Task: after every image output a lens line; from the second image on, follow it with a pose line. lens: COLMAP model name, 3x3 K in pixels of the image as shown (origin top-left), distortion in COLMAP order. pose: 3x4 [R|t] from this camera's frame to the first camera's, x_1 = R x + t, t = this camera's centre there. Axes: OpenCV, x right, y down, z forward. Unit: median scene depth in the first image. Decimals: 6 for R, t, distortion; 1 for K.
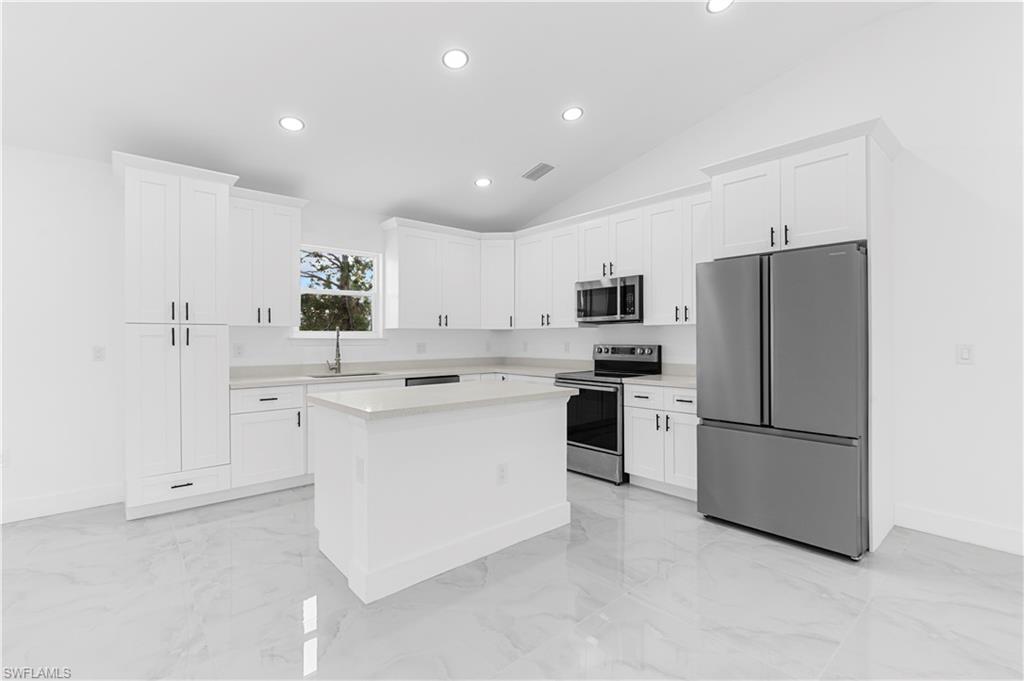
lens RADIAL K [[457.2, 0, 510.4], [0, 457.2, 337.3], [0, 0, 1]] dist [-0.001606, -0.000105]
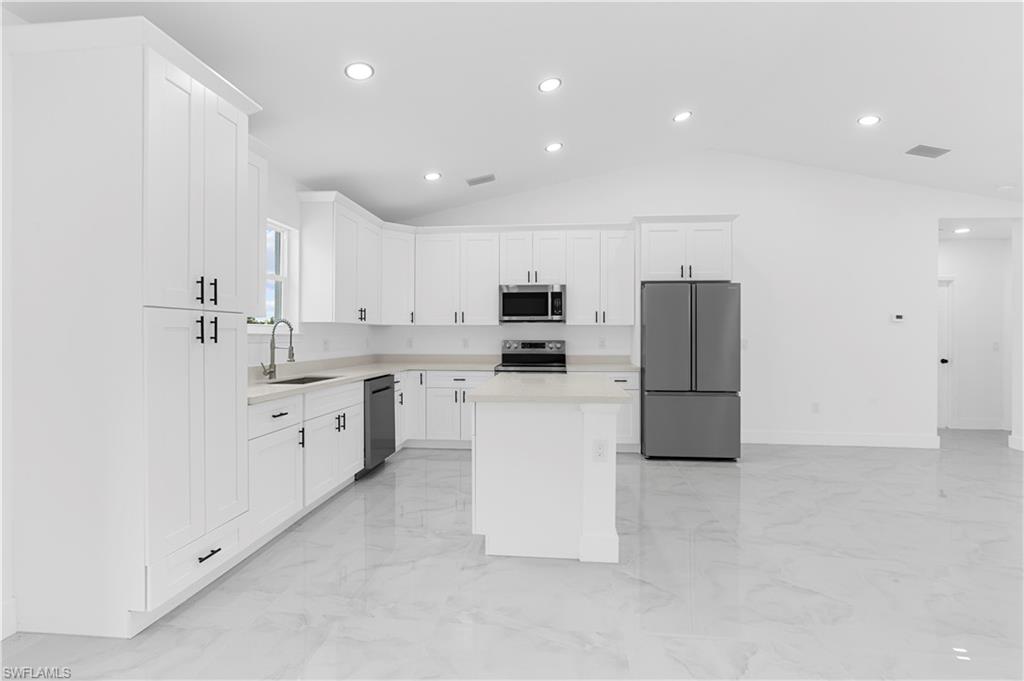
lens RADIAL K [[465.4, 0, 514.7], [0, 465.4, 332.5], [0, 0, 1]] dist [0.000733, 0.000372]
pose [[0.729013, 0.008595, 0.684445, -0.667416], [-0.007210, 0.999962, -0.004878, 0.001952], [-0.684461, -0.001379, 0.729048, 0.158828]]
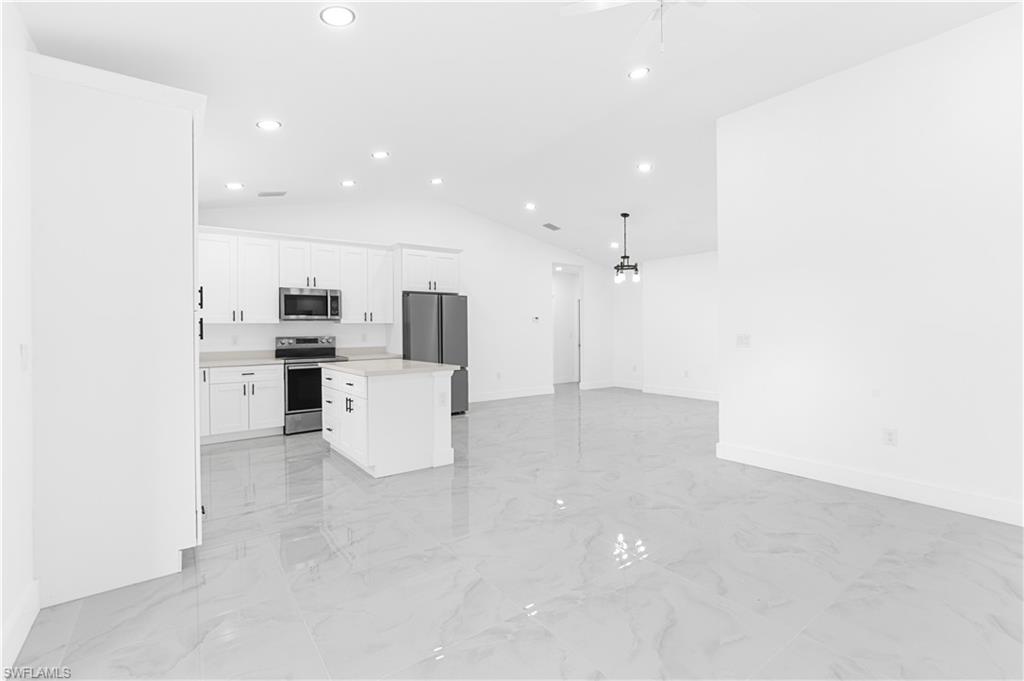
lens RADIAL K [[465.7, 0, 511.0], [0, 465.7, 327.0], [0, 0, 1]] dist [-0.000399, -0.000046]
pose [[0.091174, 0.008063, 0.995802, -1.171152], [0.005487, 0.999948, -0.008599, 0.003369], [-0.995820, 0.006248, 0.091125, 0.283079]]
